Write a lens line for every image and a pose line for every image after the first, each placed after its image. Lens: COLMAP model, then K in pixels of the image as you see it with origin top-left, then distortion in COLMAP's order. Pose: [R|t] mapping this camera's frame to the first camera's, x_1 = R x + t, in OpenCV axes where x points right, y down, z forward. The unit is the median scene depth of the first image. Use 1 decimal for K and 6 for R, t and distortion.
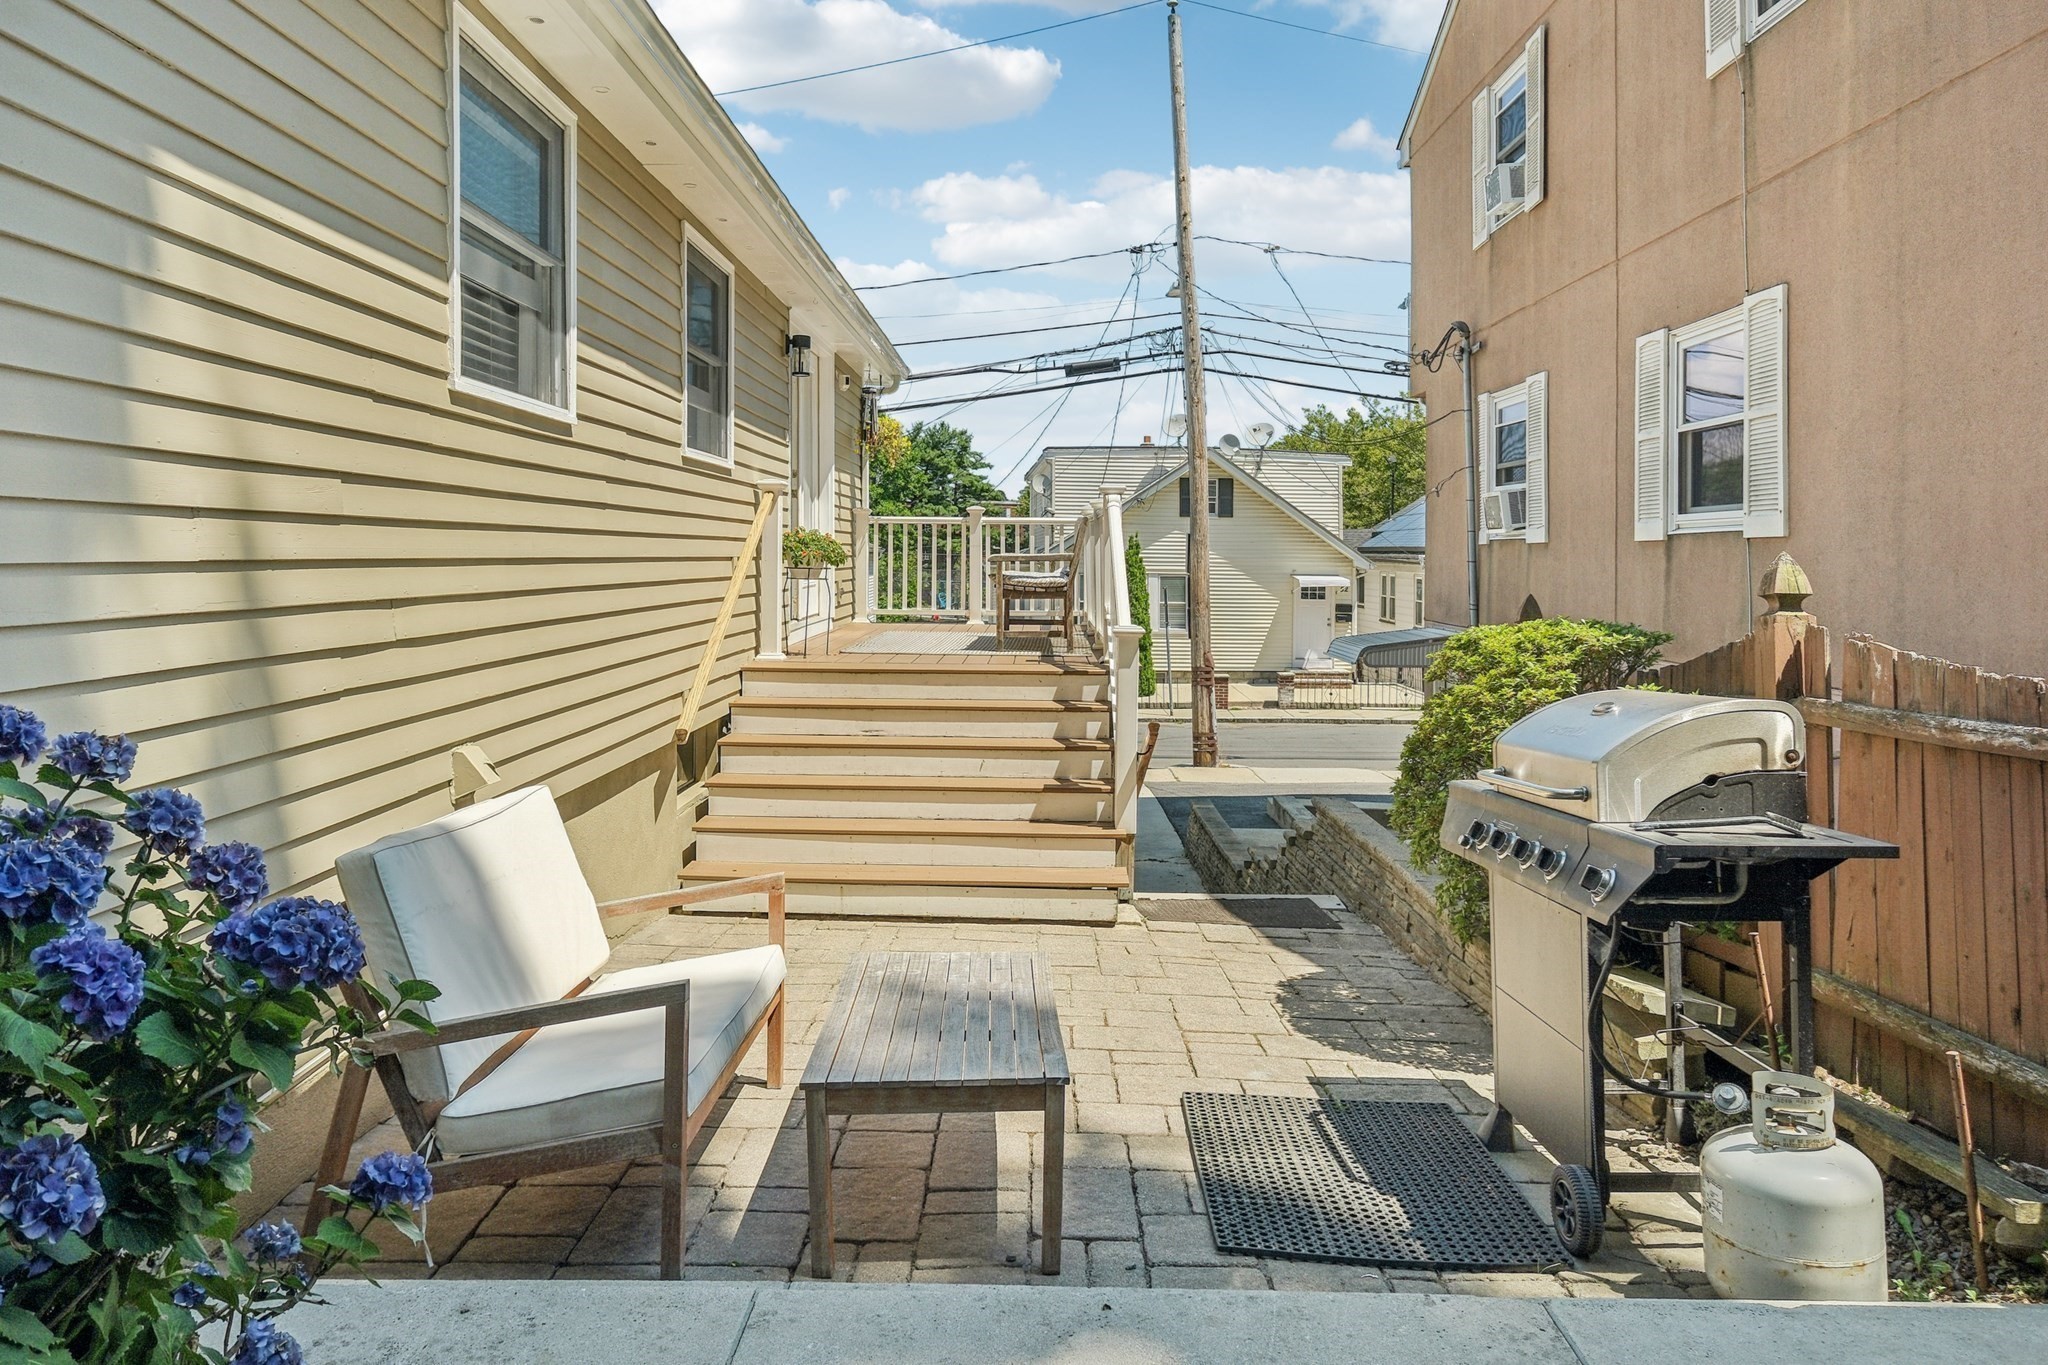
lens RADIAL K [[1381.7, 0, 1034.3], [0, 1381.7, 597.6], [0, 0, 1]] dist [-0.048275, 0.000249]
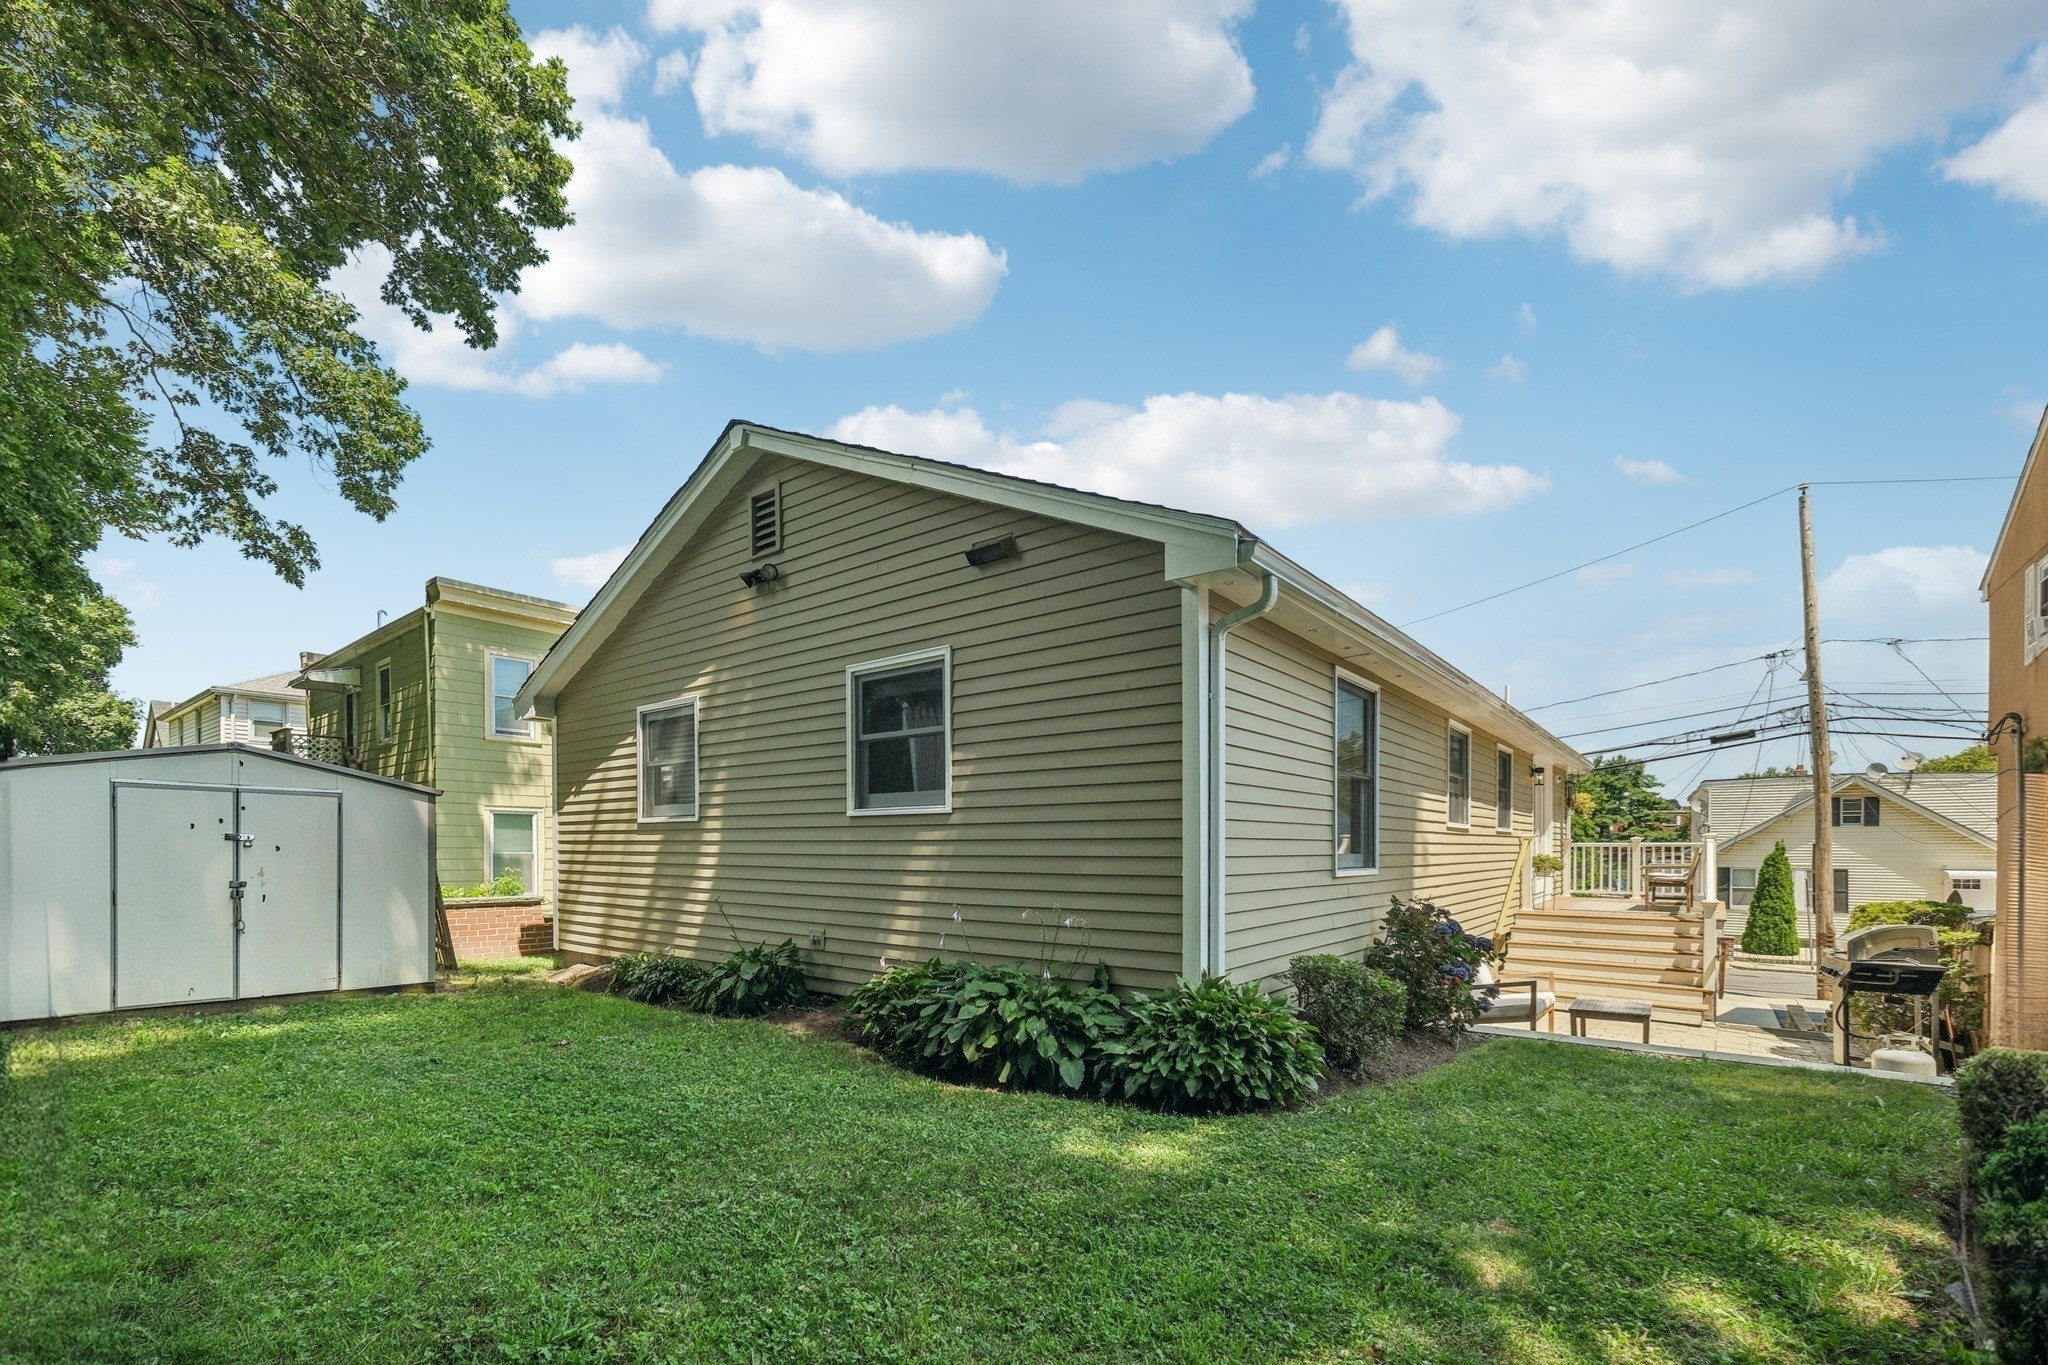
lens RADIAL K [[884.7, 0, 1032.1], [0, 884.7, 861.9], [0, 0, 1]] dist [-0.002713, -0.000253]
pose [[0.794139, 0.001524, -0.607735, 0.039044], [-0.012606, 0.999823, -0.013964, -0.004676], [0.607606, 0.018751, 0.794017, -0.510553]]
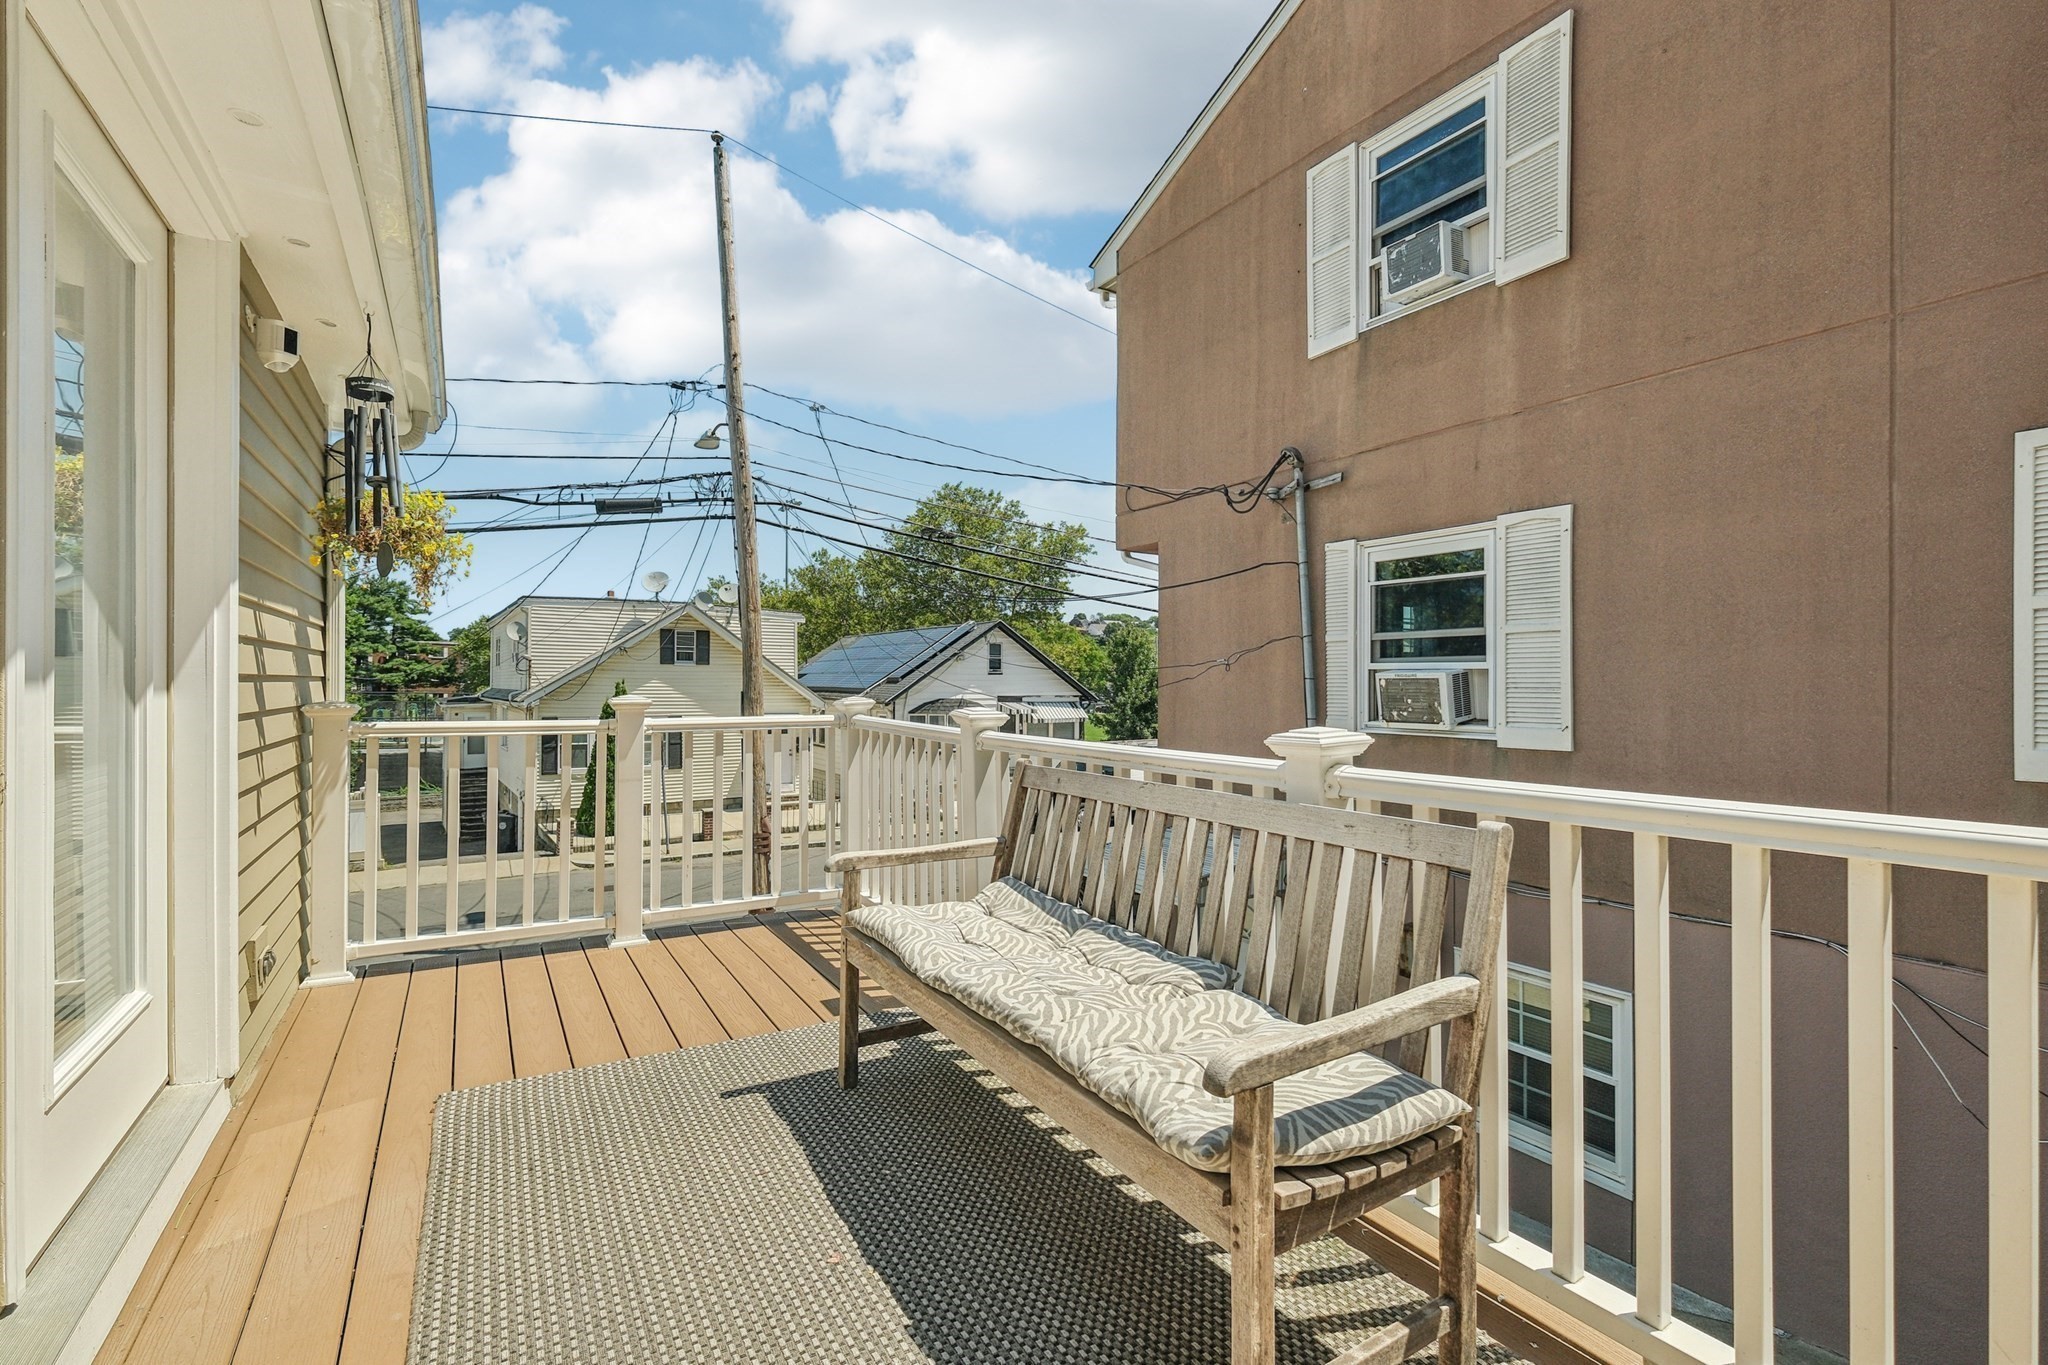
lens RADIAL K [[900.2, 0, 1024.0], [0, 900.2, 682.5], [0, 0, 1]] dist [-0.004705, 0.000204]
pose [[0.846451, -0.002915, 0.532458, -0.100343], [0.018197, 0.999559, -0.023455, -0.066176], [-0.532155, 0.029543, 0.846131, 0.721199]]
